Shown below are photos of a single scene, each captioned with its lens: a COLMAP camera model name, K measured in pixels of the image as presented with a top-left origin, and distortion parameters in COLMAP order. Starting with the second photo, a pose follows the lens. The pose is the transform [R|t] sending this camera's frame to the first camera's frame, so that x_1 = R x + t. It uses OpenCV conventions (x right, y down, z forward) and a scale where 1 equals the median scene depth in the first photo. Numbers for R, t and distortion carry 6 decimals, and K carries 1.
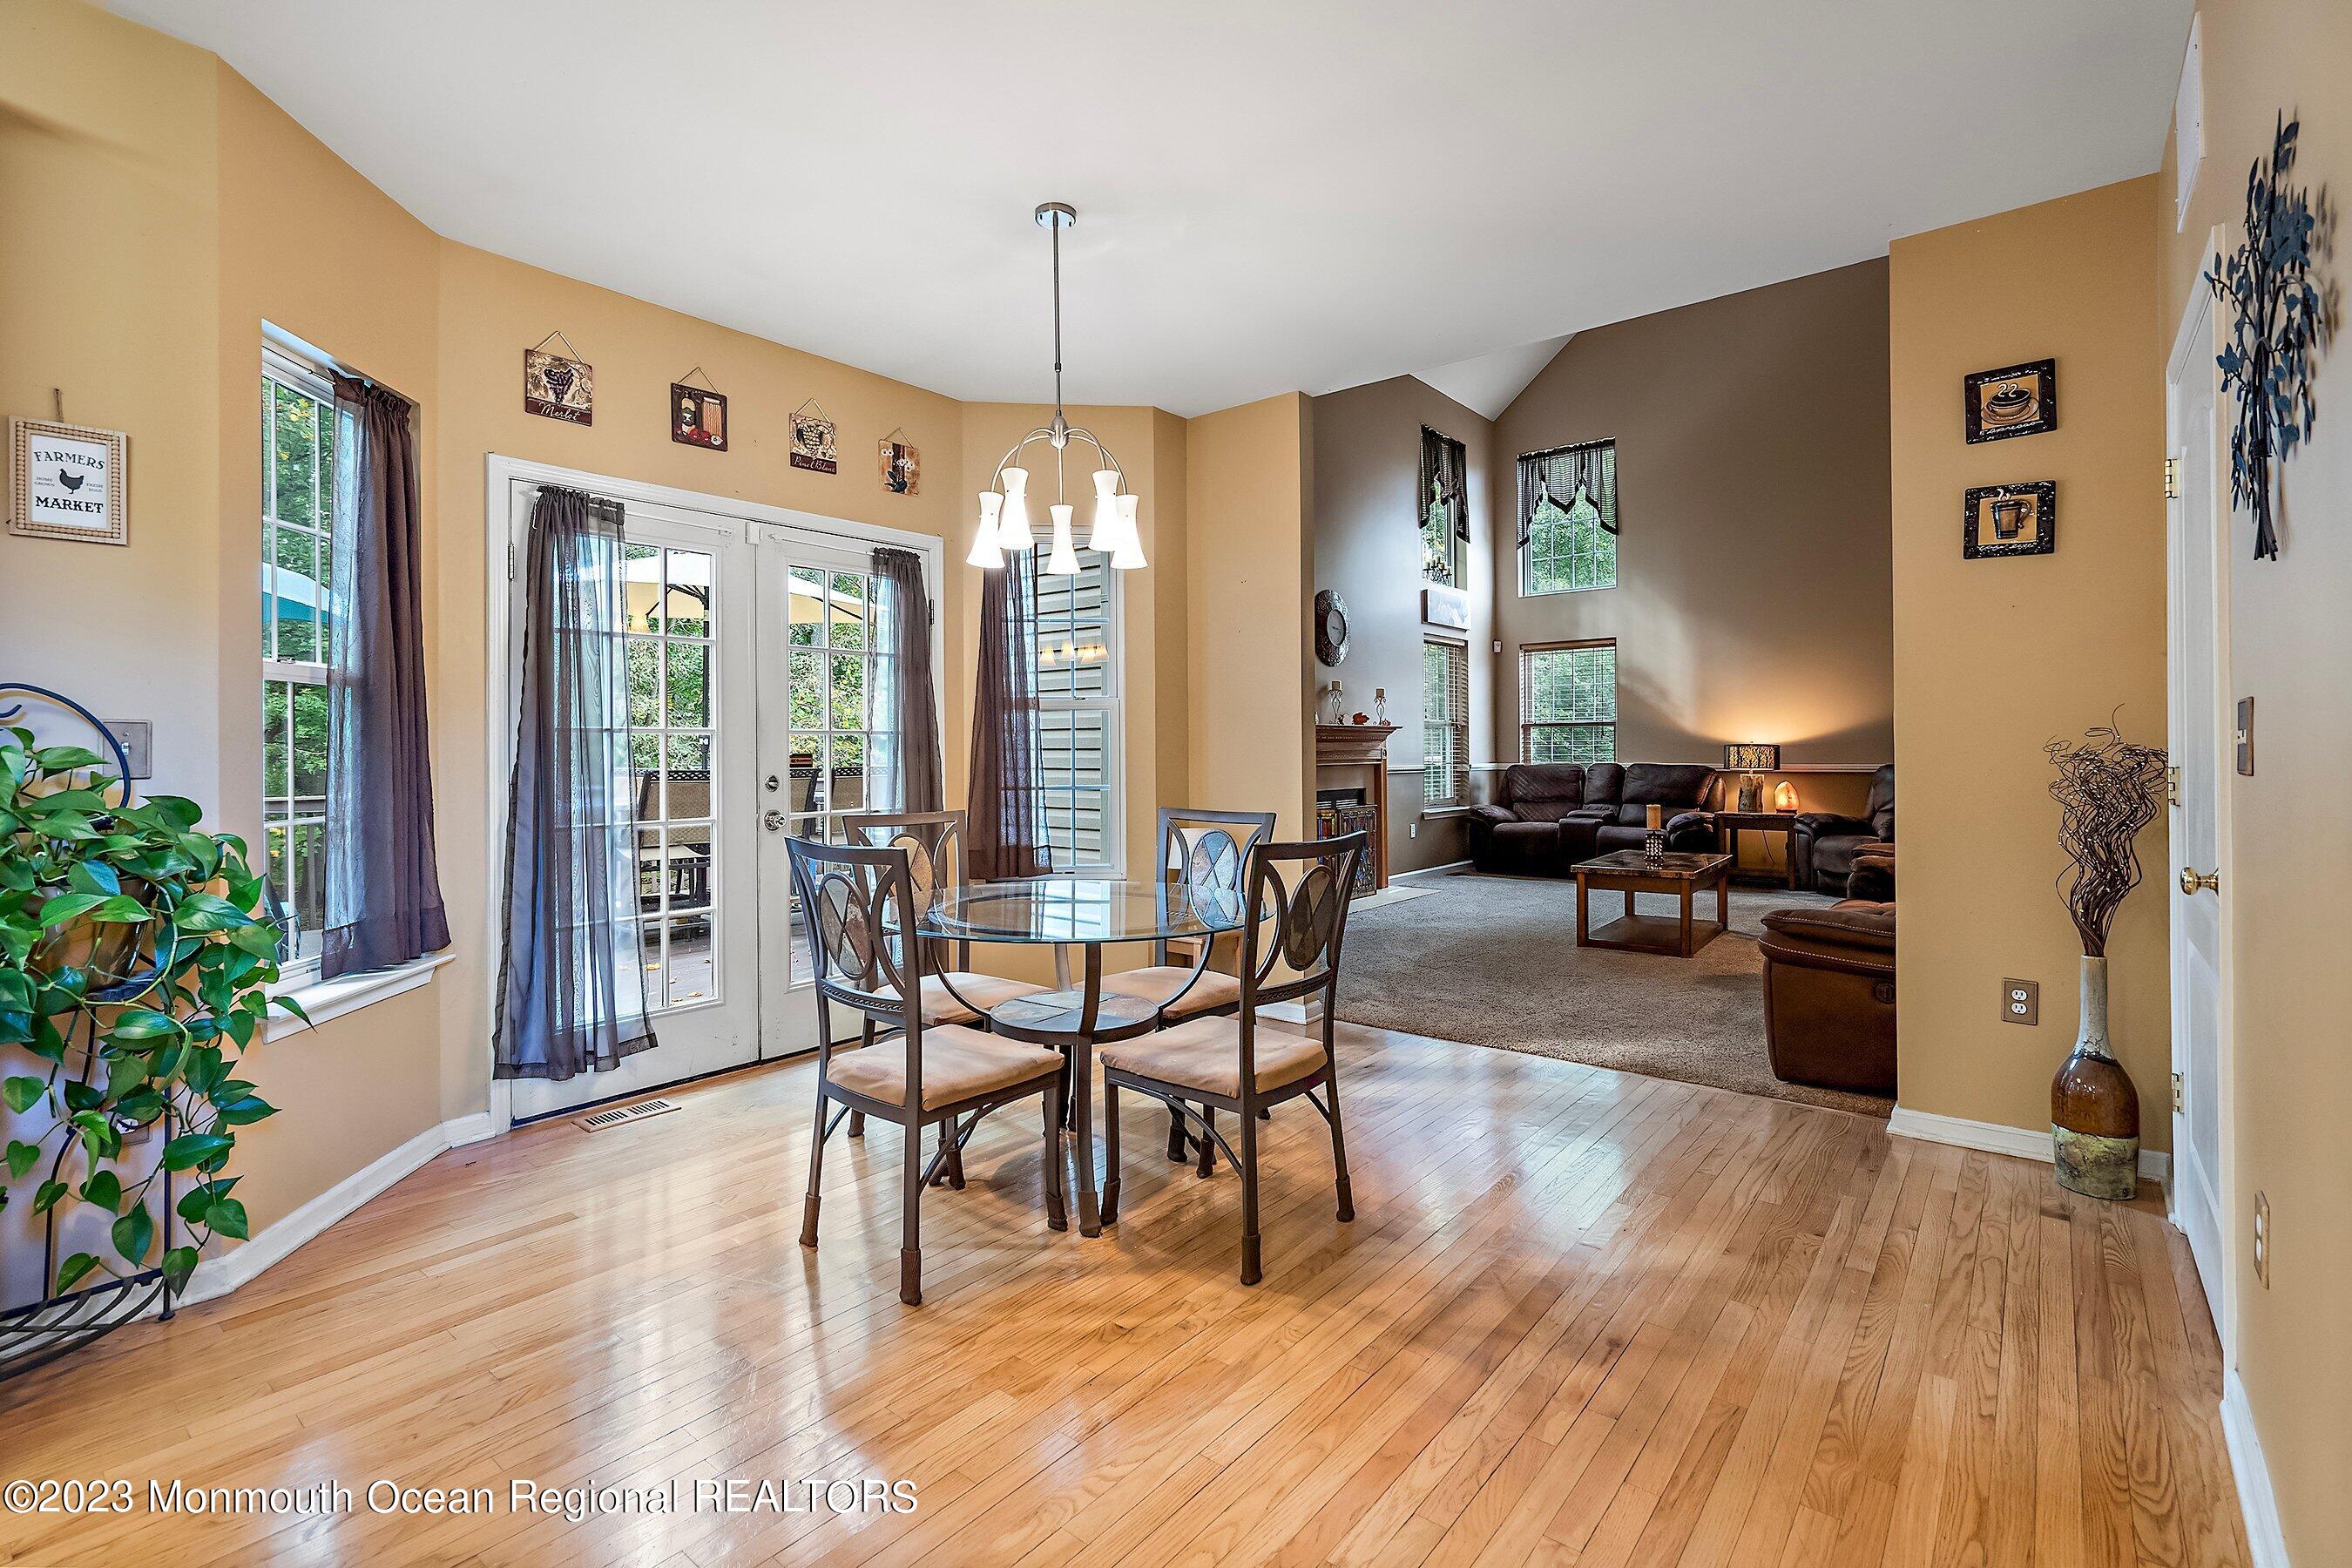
lens RADIAL K [[1070.3, 0, 1168.1], [0, 1070.3, 769.0], [0, 0, 1]] dist [0.002291, -0.000482]
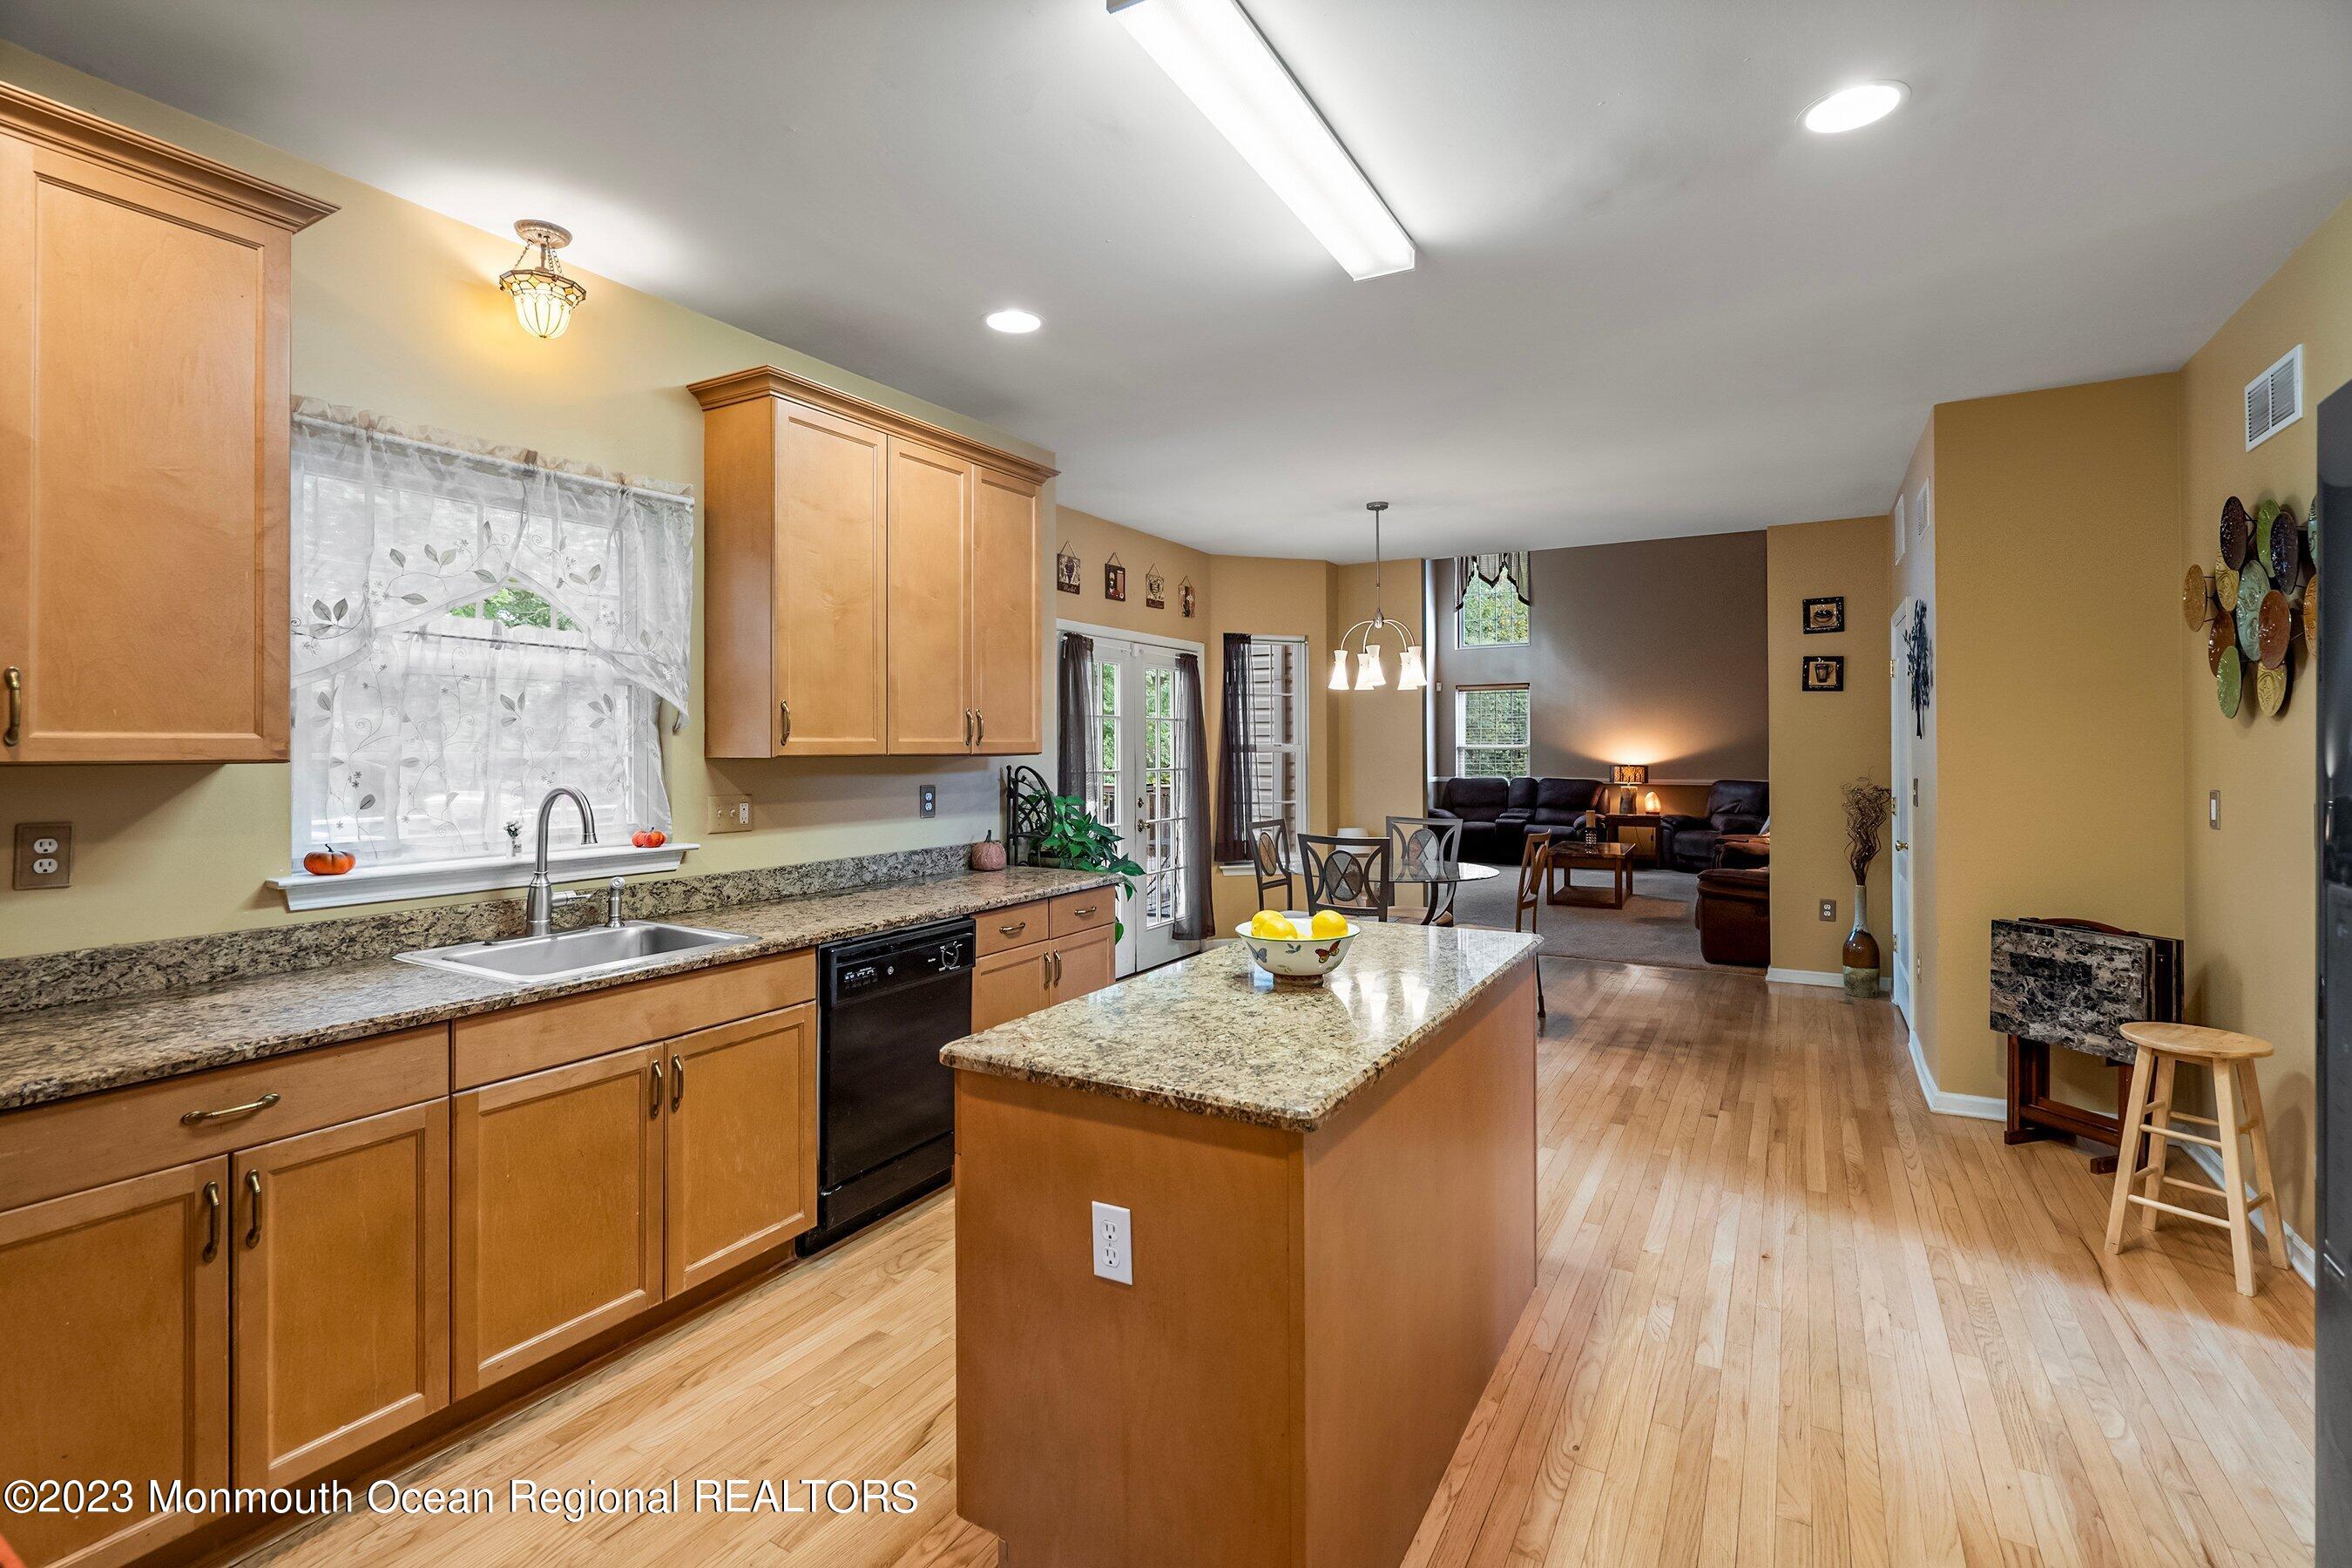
lens RADIAL K [[1070.3, 0, 1182.2], [0, 1070.3, 767.5], [0, 0, 1]] dist [0.002291, -0.000482]
pose [[0.986423, 0.002203, 0.164207, -0.670829], [-0.002019, 0.999997, -0.001287, -0.044282], [-0.164209, 0.000938, 0.986425, -0.721815]]
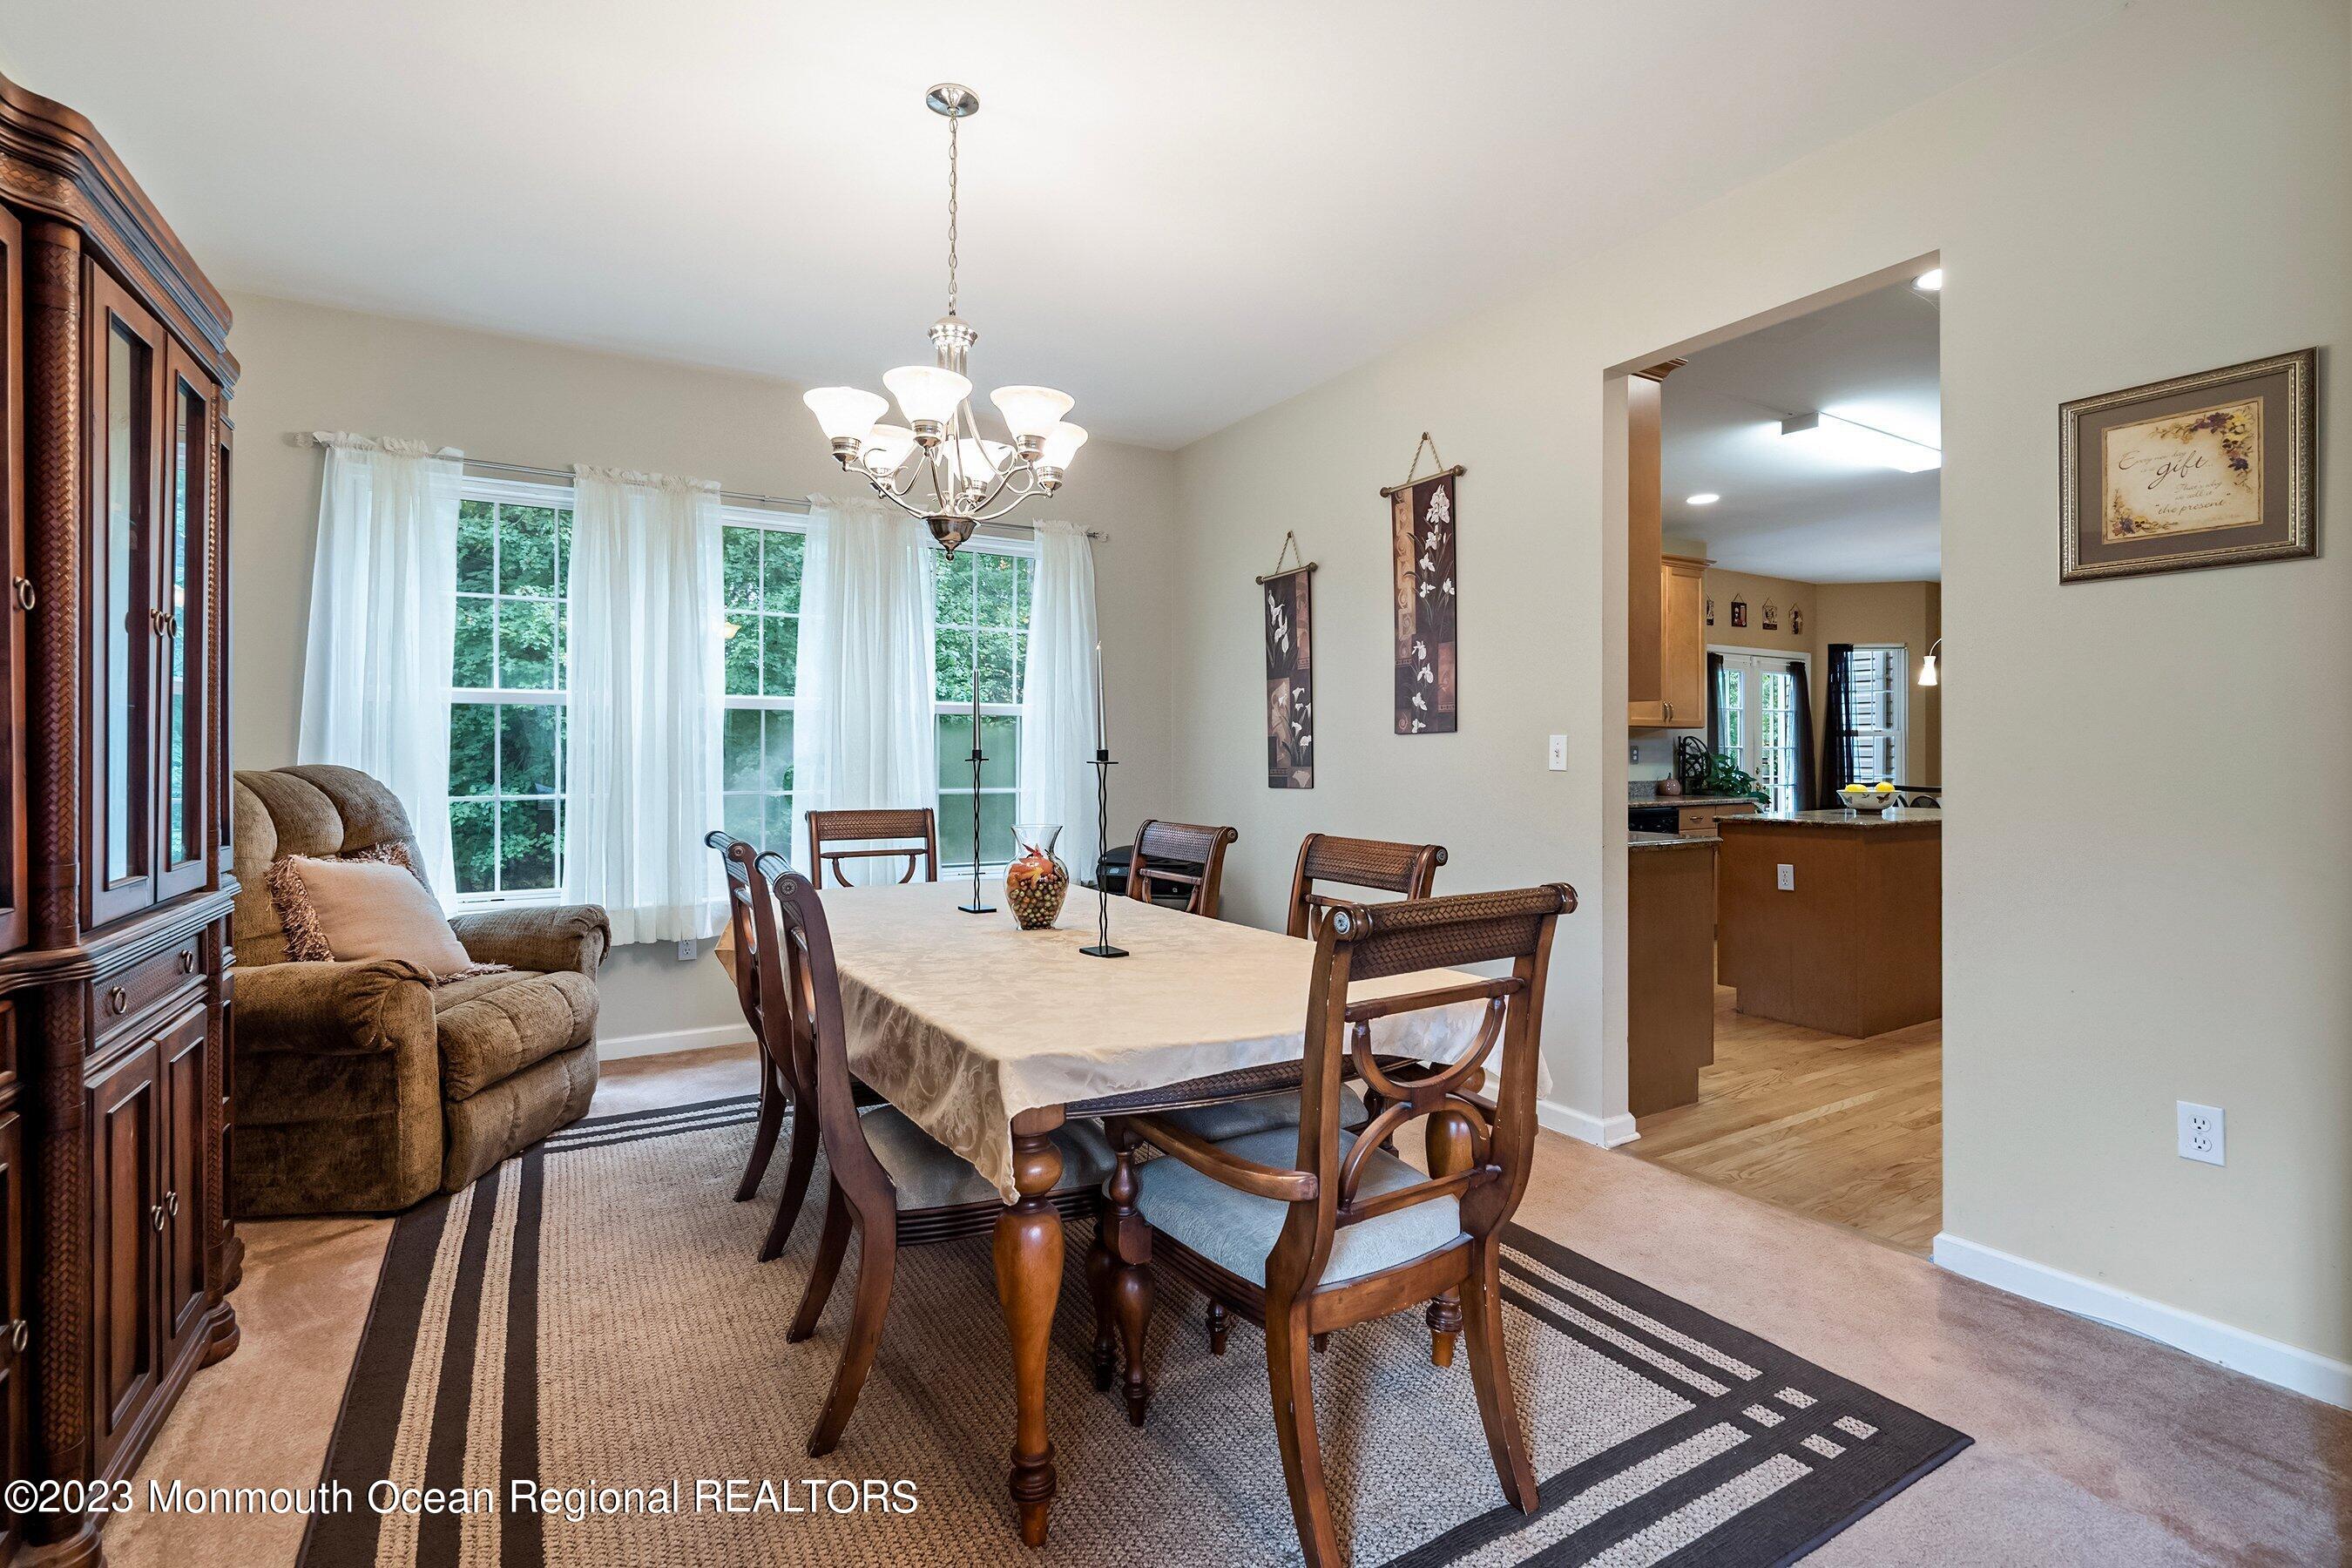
lens RADIAL K [[1070.3, 0, 1179.9], [0, 1070.3, 761.6], [0, 0, 1]] dist [0.002291, -0.000482]
pose [[0.943309, 0.007752, -0.331826, -0.898818], [-0.012511, 0.999847, -0.012209, 0.042515], [0.331681, 0.015669, 0.943262, -1.792169]]
